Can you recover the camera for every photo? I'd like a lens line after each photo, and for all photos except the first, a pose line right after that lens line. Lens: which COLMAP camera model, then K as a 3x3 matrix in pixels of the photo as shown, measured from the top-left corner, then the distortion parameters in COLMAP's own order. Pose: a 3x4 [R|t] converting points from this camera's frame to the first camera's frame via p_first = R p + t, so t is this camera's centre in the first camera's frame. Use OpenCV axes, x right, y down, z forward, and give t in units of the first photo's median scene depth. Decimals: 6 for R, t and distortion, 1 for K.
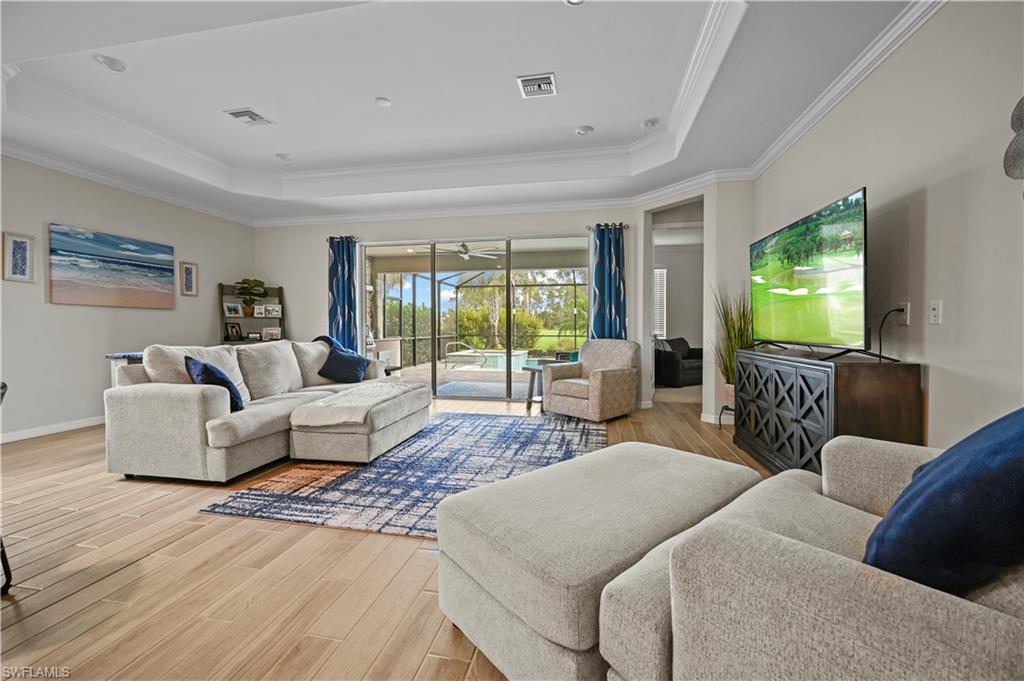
lens RADIAL K [[405.7, 0, 513.3], [0, 405.7, 337.5], [0, 0, 1]] dist [-0.000222, -0.000007]
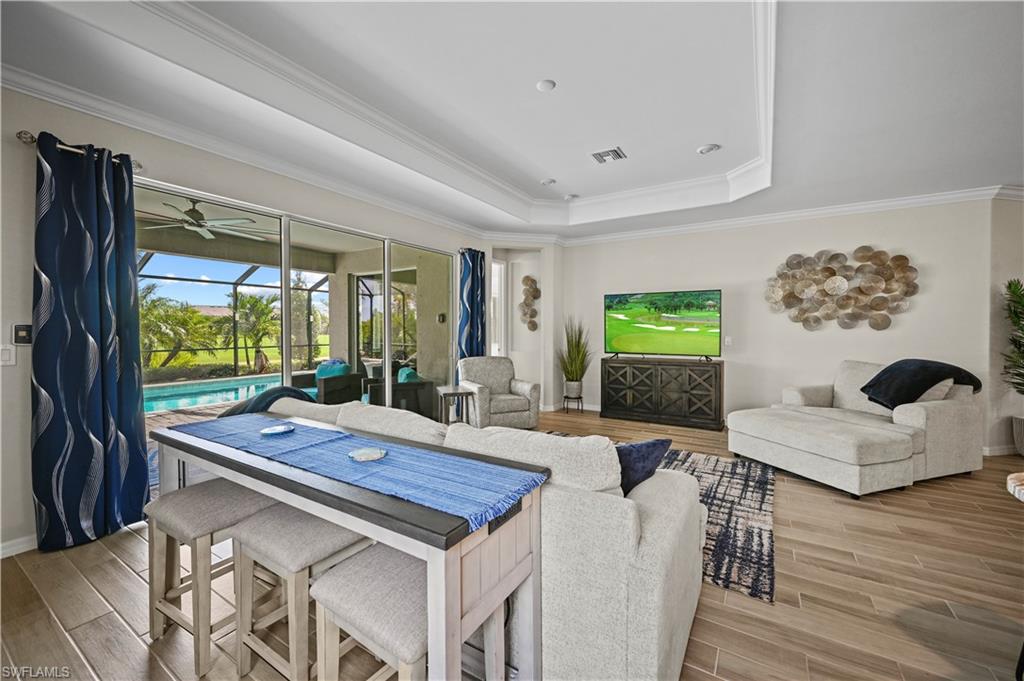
lens RADIAL K [[409.6, 0, 509.2], [0, 409.6, 337.6], [0, 0, 1]] dist [0.000828, 0.000414]
pose [[0.357022, -0.018618, 0.933910, -1.637060], [0.024109, 0.999652, 0.010712, -0.120767], [-0.933785, 0.018691, 0.357347, 1.129927]]
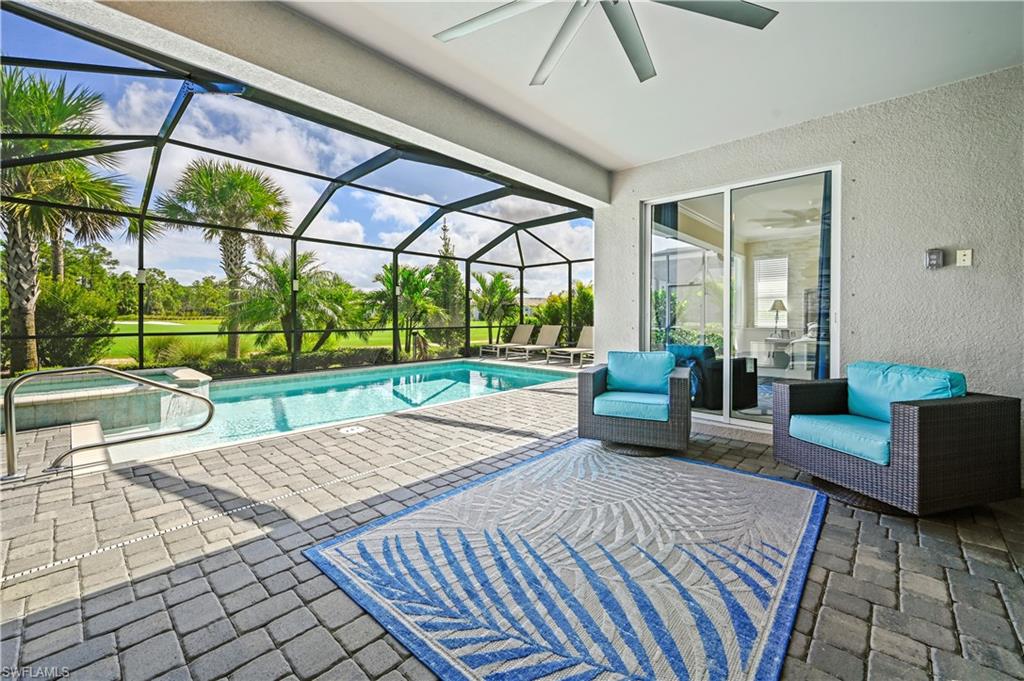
lens RADIAL K [[417.0, 0, 508.3], [0, 417.0, 317.8], [0, 0, 1]] dist [0.001045, 0.000012]
pose [[0.530836, -0.000315, 0.847475, -1.076119], [0.019453, 0.999741, -0.011813, -0.060165], [-0.847252, 0.022757, 0.530704, 2.900893]]
